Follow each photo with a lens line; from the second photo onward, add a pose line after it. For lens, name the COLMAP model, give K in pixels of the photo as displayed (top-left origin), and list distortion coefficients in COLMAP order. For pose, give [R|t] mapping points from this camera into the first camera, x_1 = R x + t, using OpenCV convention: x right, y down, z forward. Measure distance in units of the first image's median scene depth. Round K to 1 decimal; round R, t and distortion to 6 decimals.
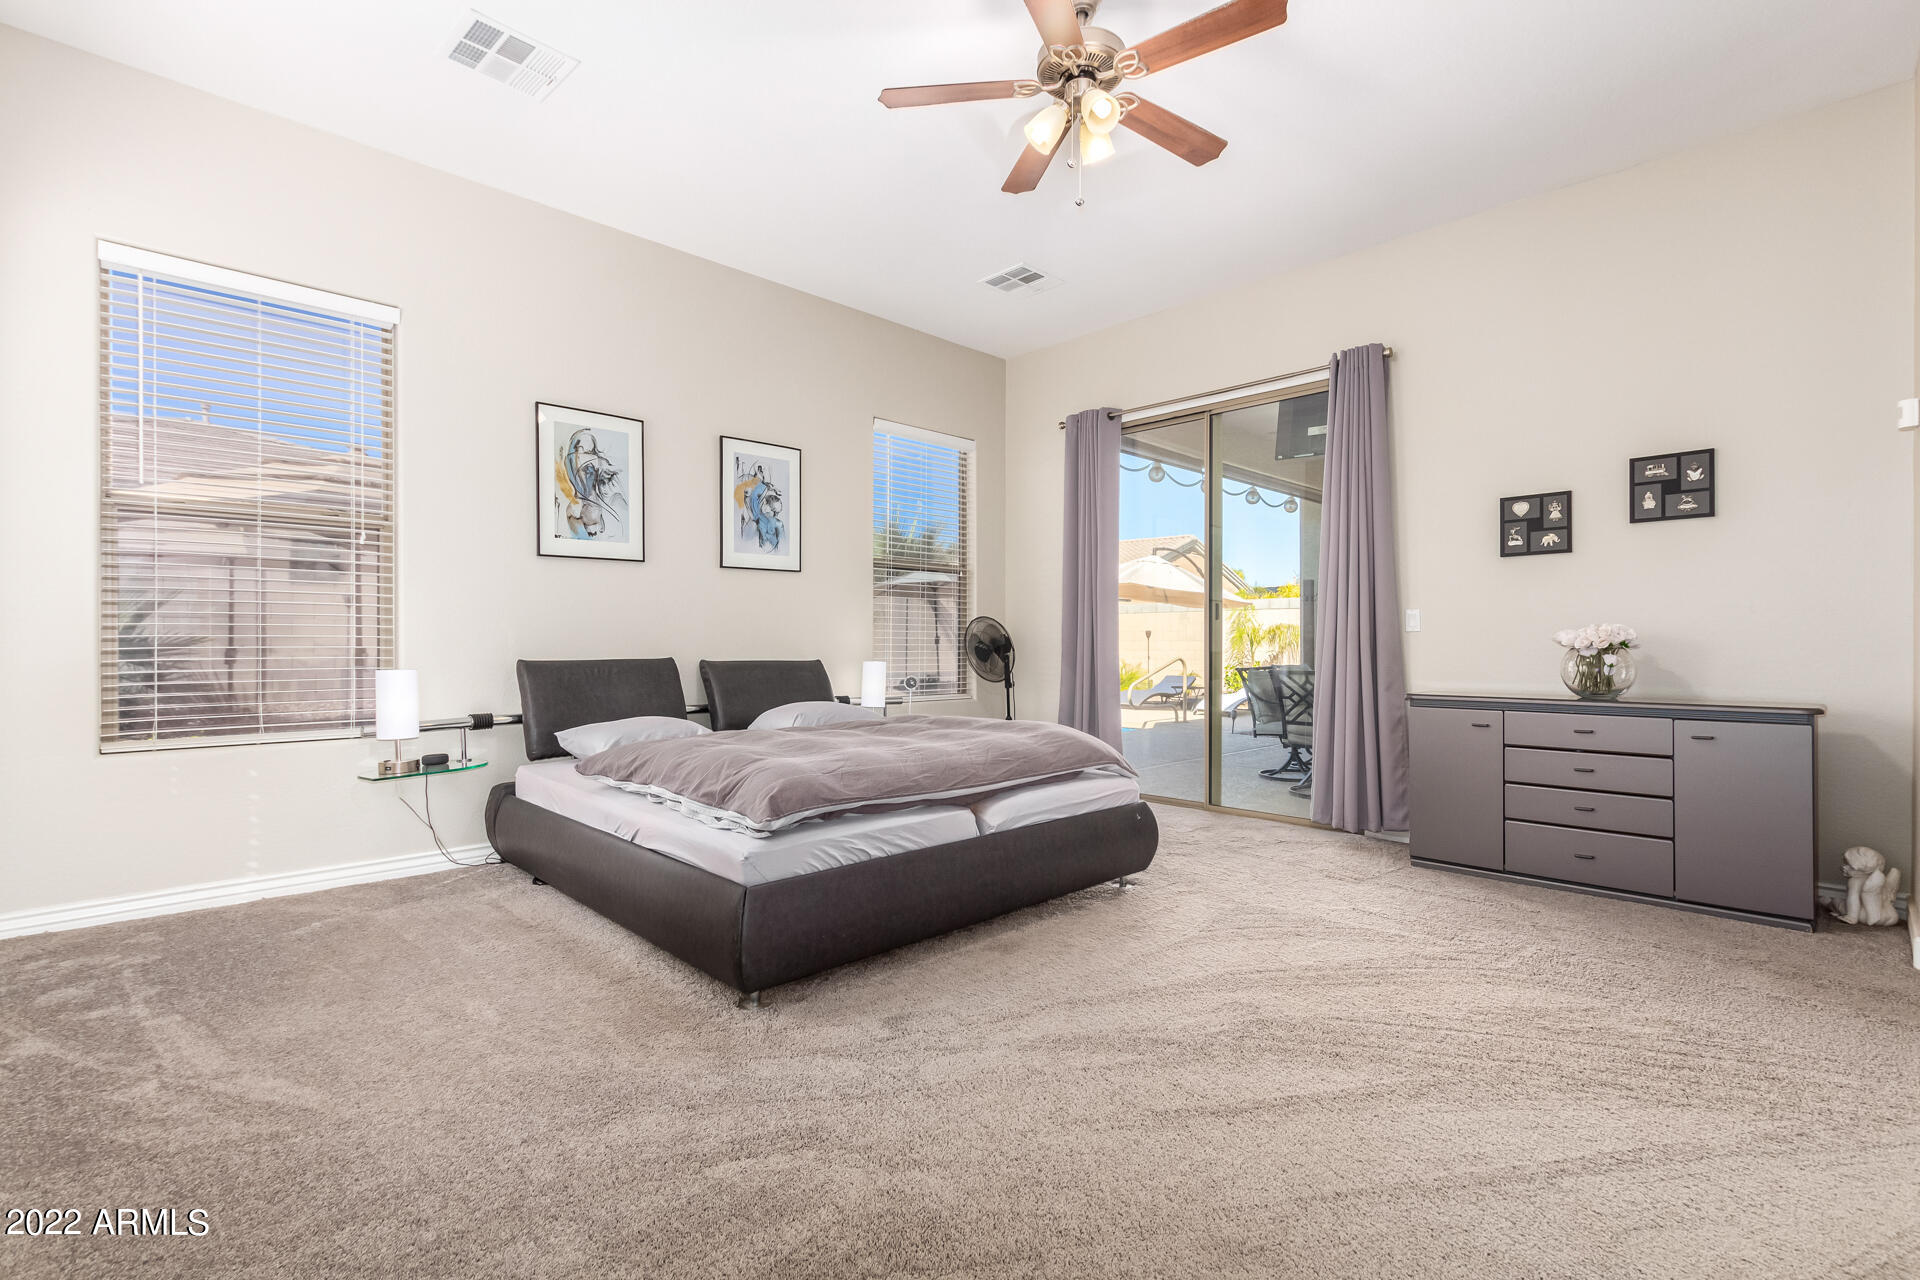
lens RADIAL K [[884.6, 0, 963.5], [0, 884.6, 643.1], [0, 0, 1]] dist [0.013859, 0.001021]
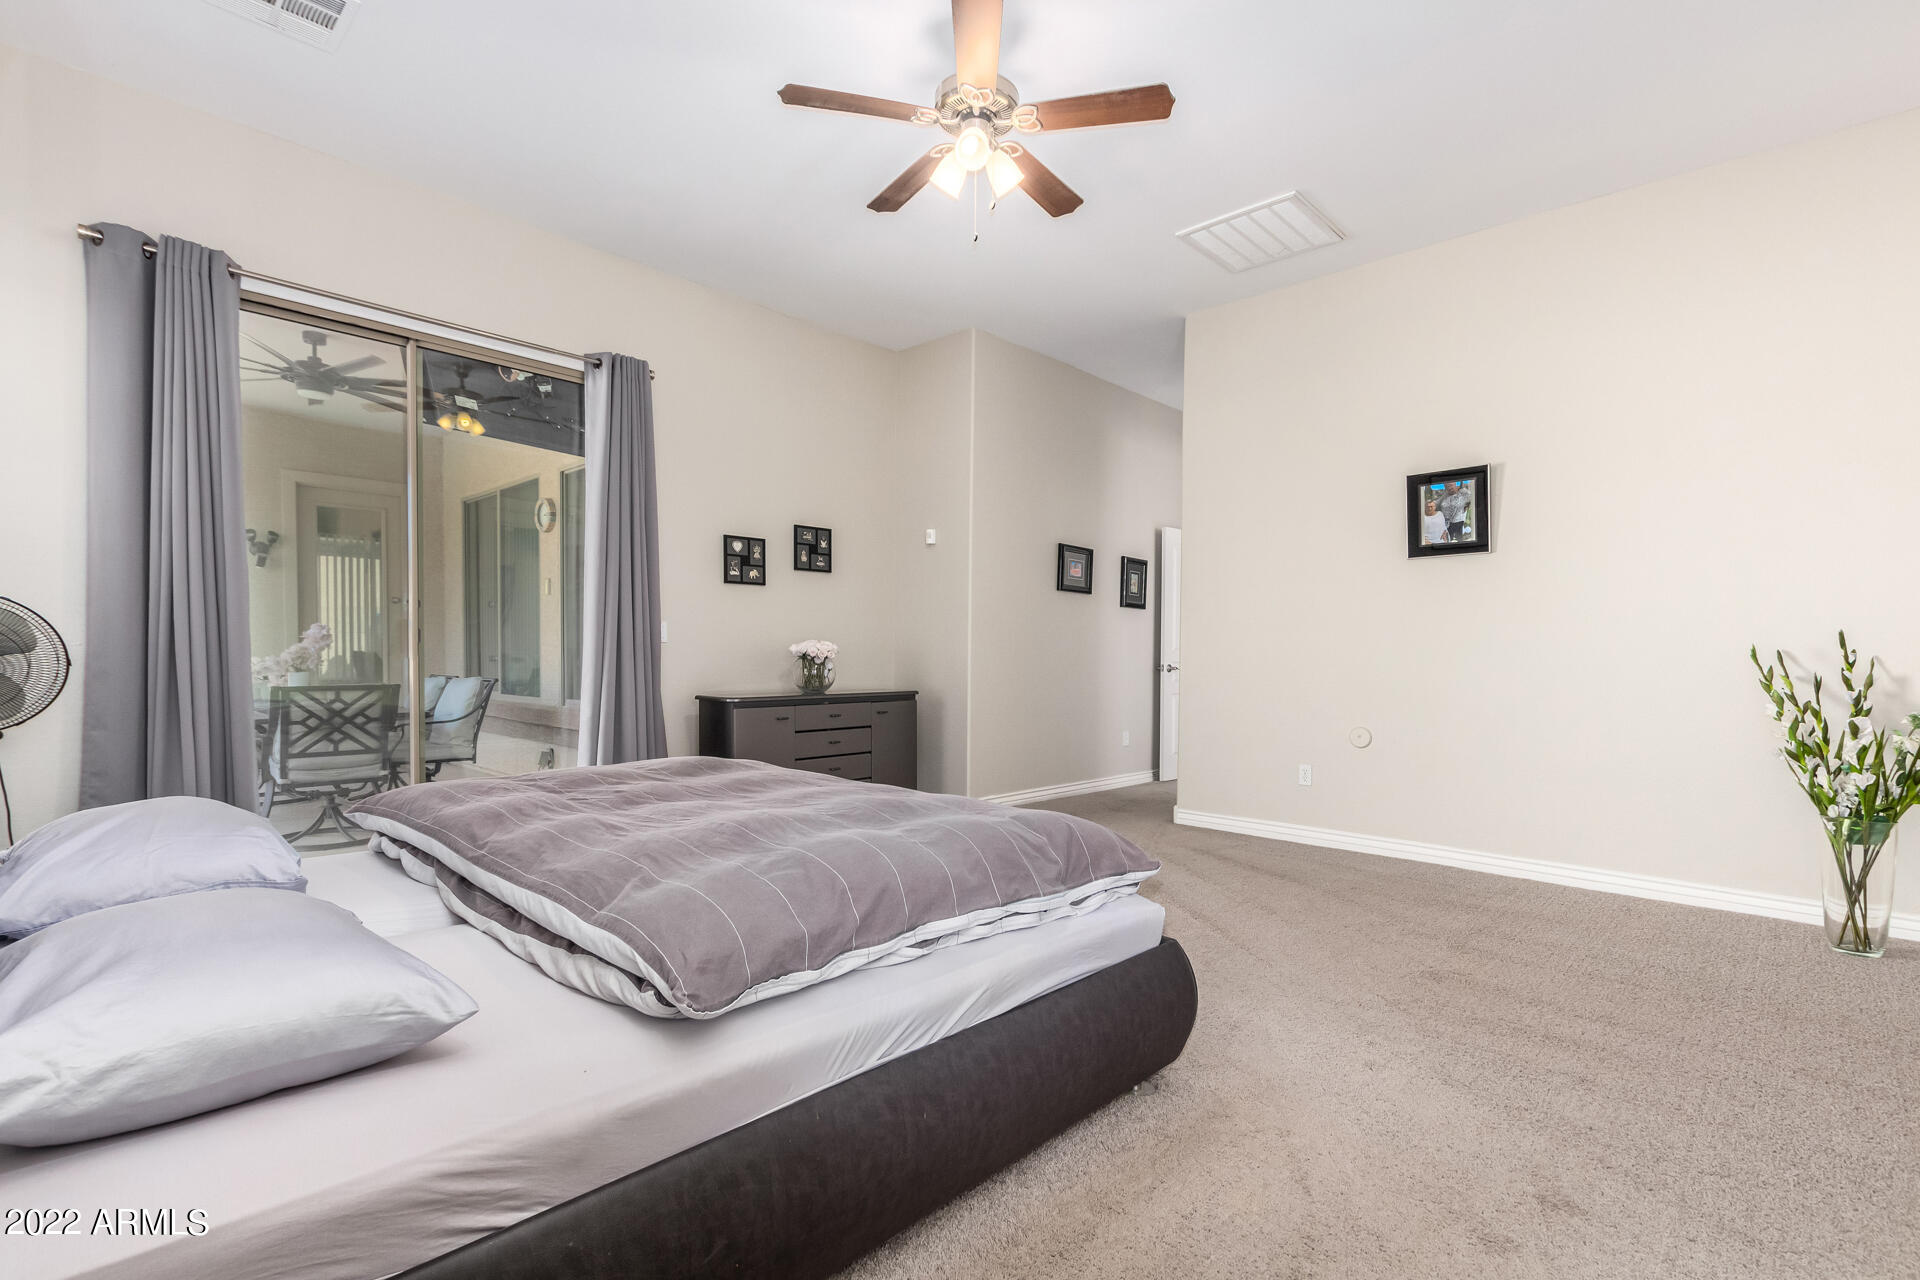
lens RADIAL K [[884.6, 0, 972.4], [0, 884.6, 658.2], [0, 0, 1]] dist [0.013859, 0.001021]
pose [[-0.040915, -0.007501, 0.999134, -0.784559], [-0.008594, 0.999937, 0.007155, -0.006107], [-0.999126, -0.008294, -0.040977, 0.887059]]
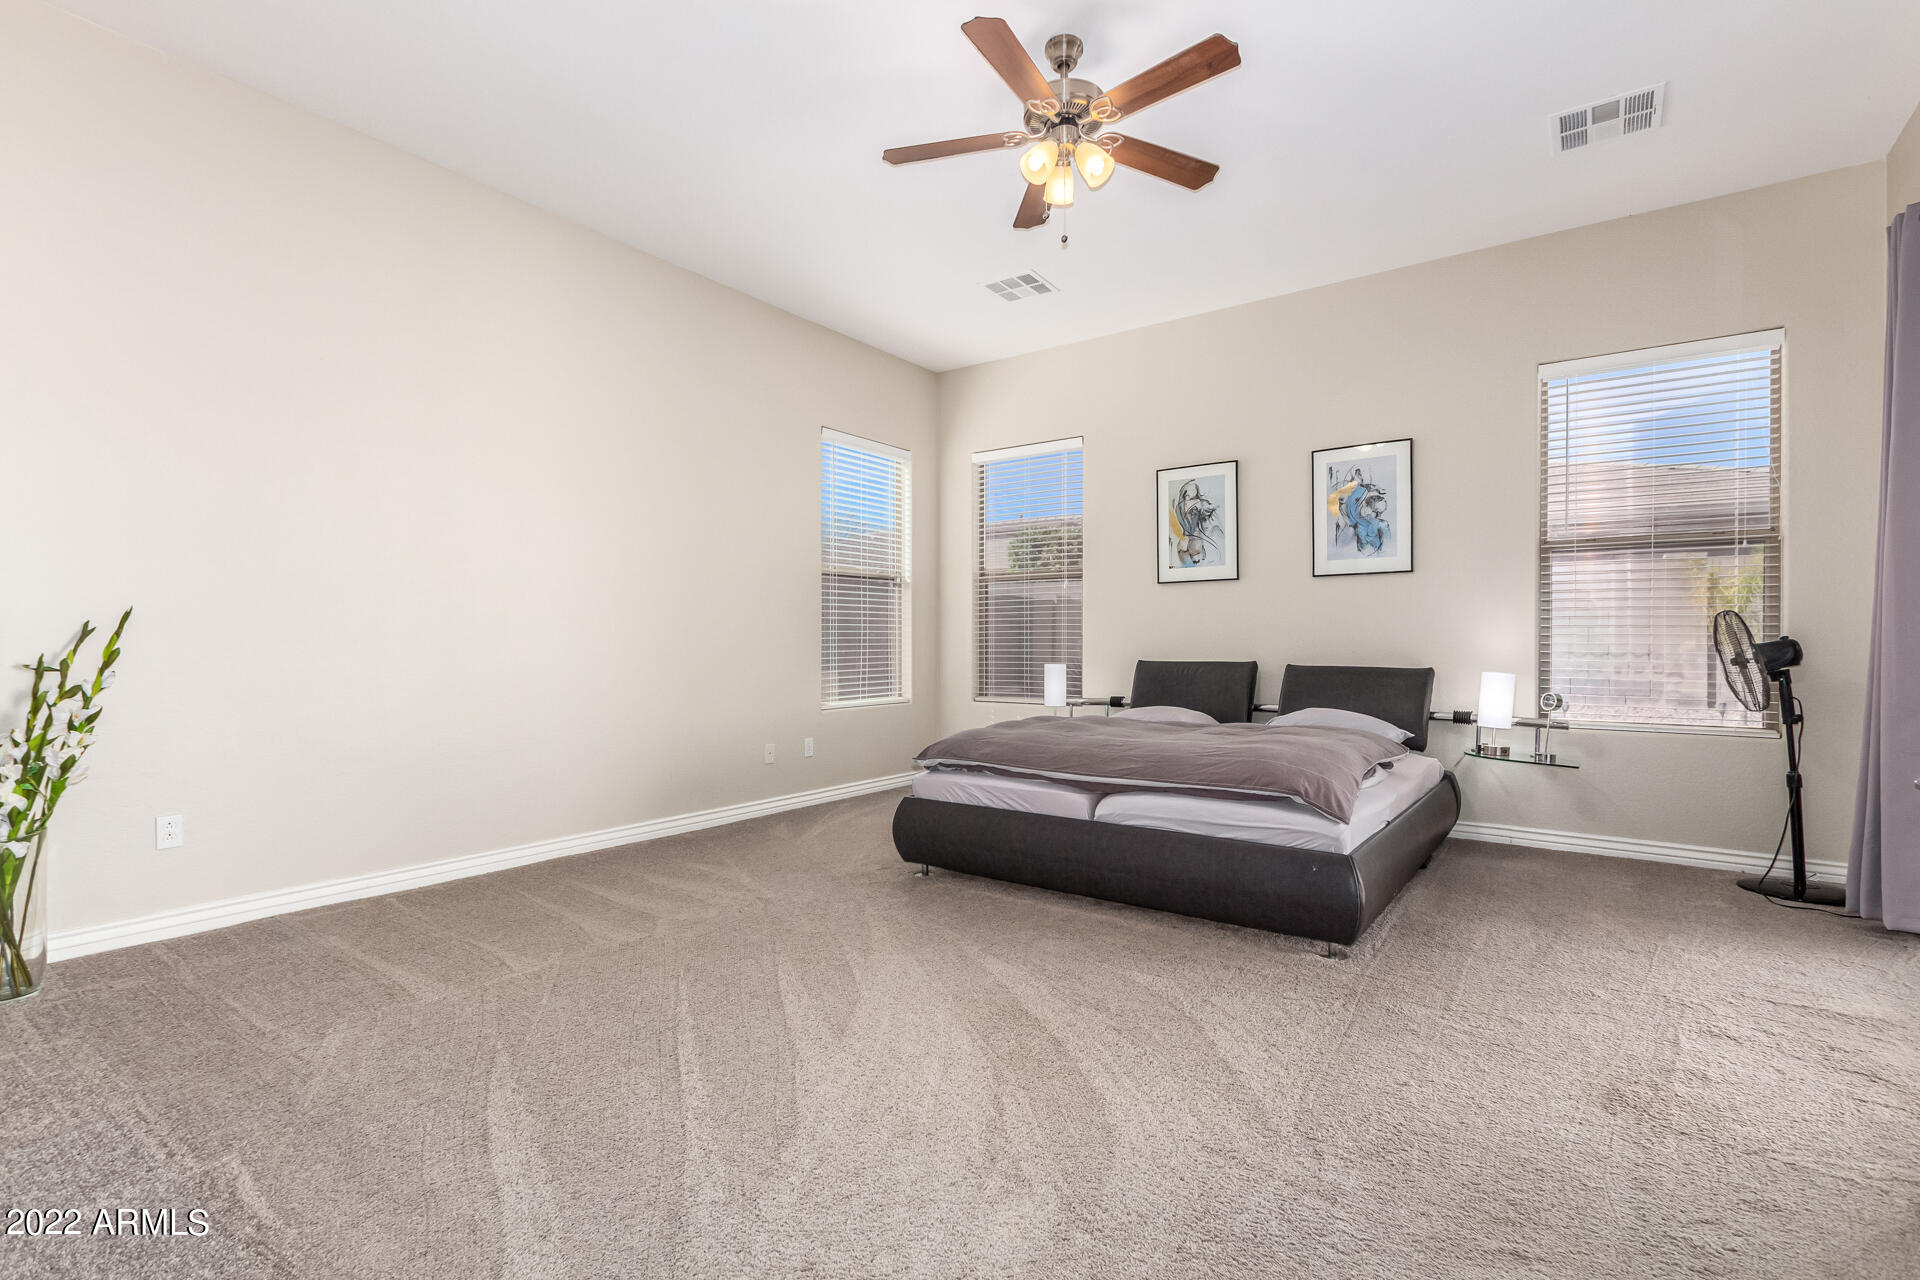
lens RADIAL K [[884.6, 0, 950.1], [0, 884.6, 643.6], [0, 0, 1]] dist [0.013859, 0.001021]
pose [[0.170284, -0.002252, -0.985392, 0.664544], [-0.001046, 0.999996, -0.002466, -0.002819], [0.985394, 0.001451, 0.170281, 0.381192]]
